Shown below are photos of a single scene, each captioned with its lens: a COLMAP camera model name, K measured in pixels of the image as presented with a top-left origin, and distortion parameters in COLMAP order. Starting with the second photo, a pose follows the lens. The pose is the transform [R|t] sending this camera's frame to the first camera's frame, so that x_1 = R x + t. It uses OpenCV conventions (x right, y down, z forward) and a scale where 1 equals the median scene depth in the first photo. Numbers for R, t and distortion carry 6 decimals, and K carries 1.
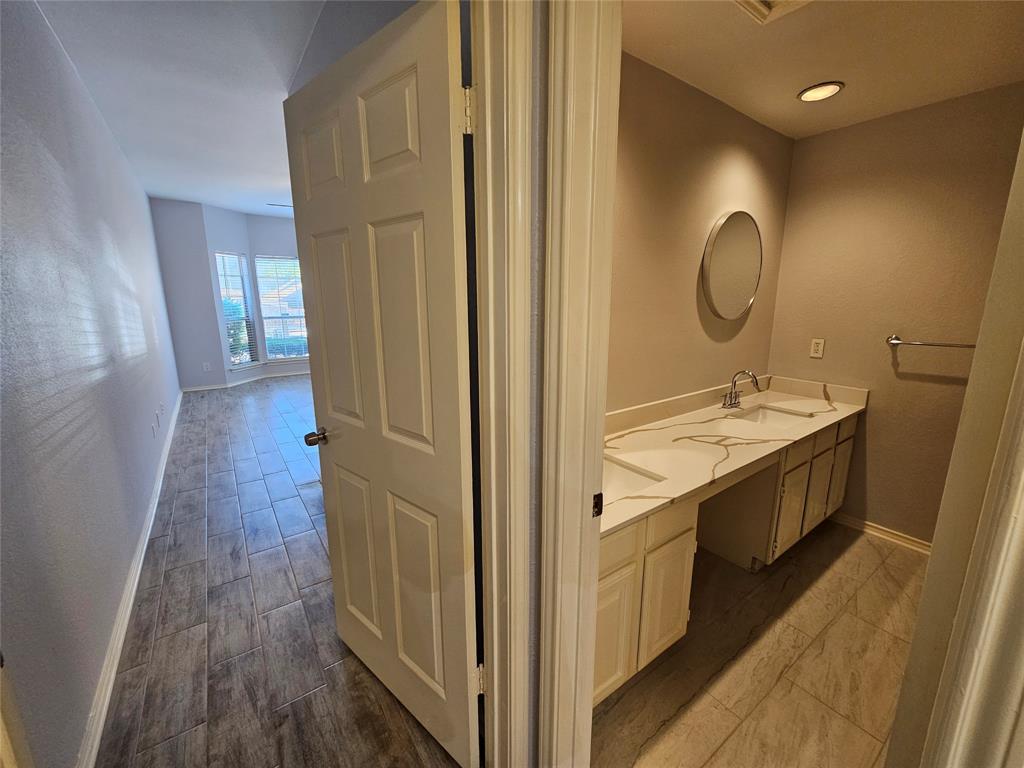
lens RADIAL K [[418.0, 0, 517.6], [0, 418.0, 381.5], [0, 0, 1]] dist [-0.002008, 0.001090]
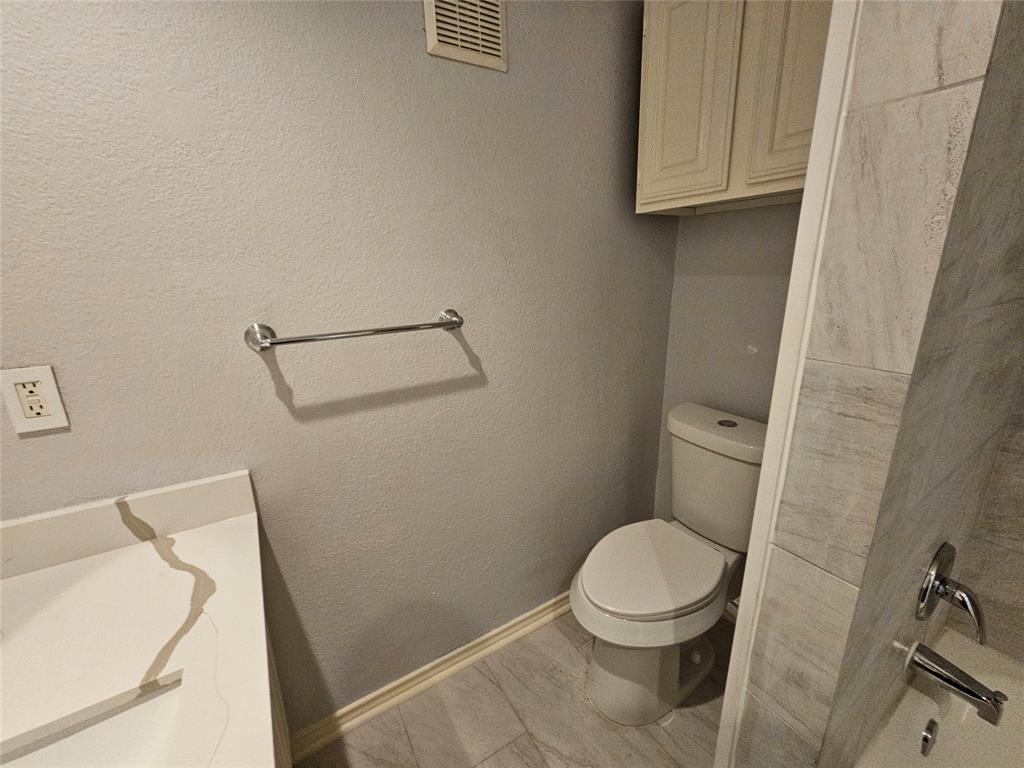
lens RADIAL K [[418.0, 0, 517.6], [0, 418.0, 381.5], [0, 0, 1]] dist [-0.002008, 0.001090]
pose [[0.059349, -0.262448, 0.963119, 0.522733], [0.211752, 0.946173, 0.244782, -0.101242], [-0.975520, 0.189415, 0.111729, 0.722264]]
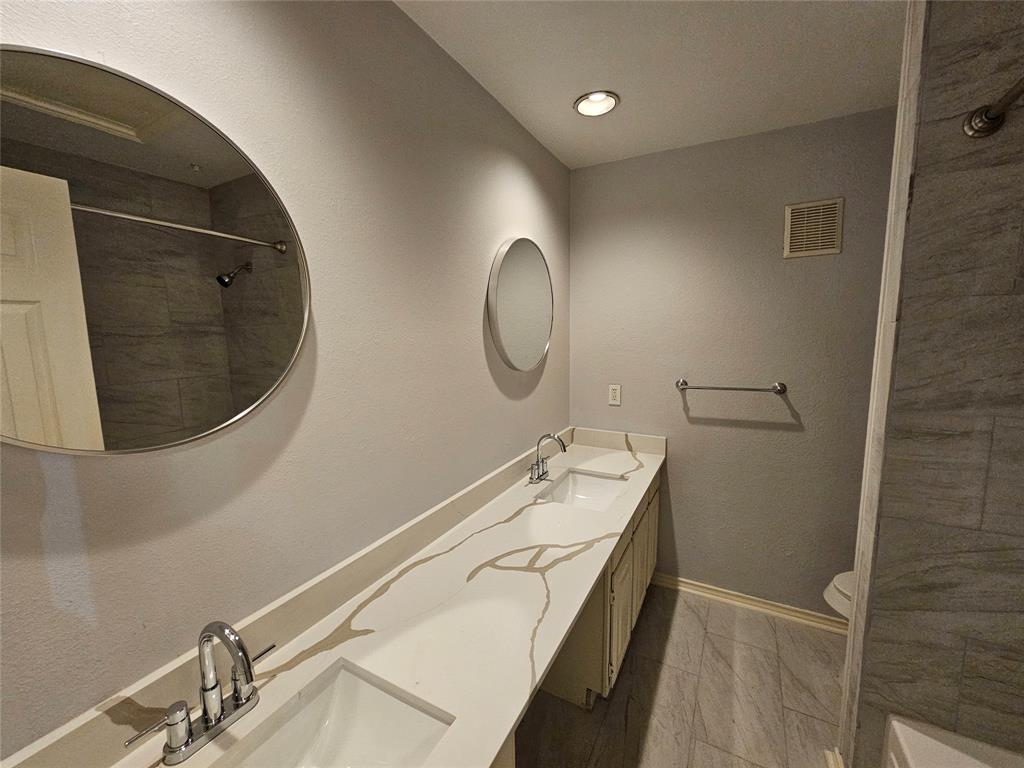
lens RADIAL K [[418.0, 0, 517.6], [0, 418.0, 381.5], [0, 0, 1]] dist [-0.002008, 0.001090]
pose [[0.897188, -0.067087, 0.436523, 0.148716], [0.100055, 0.993572, -0.052947, -0.090089], [-0.430165, 0.091180, 0.898134, 0.302916]]
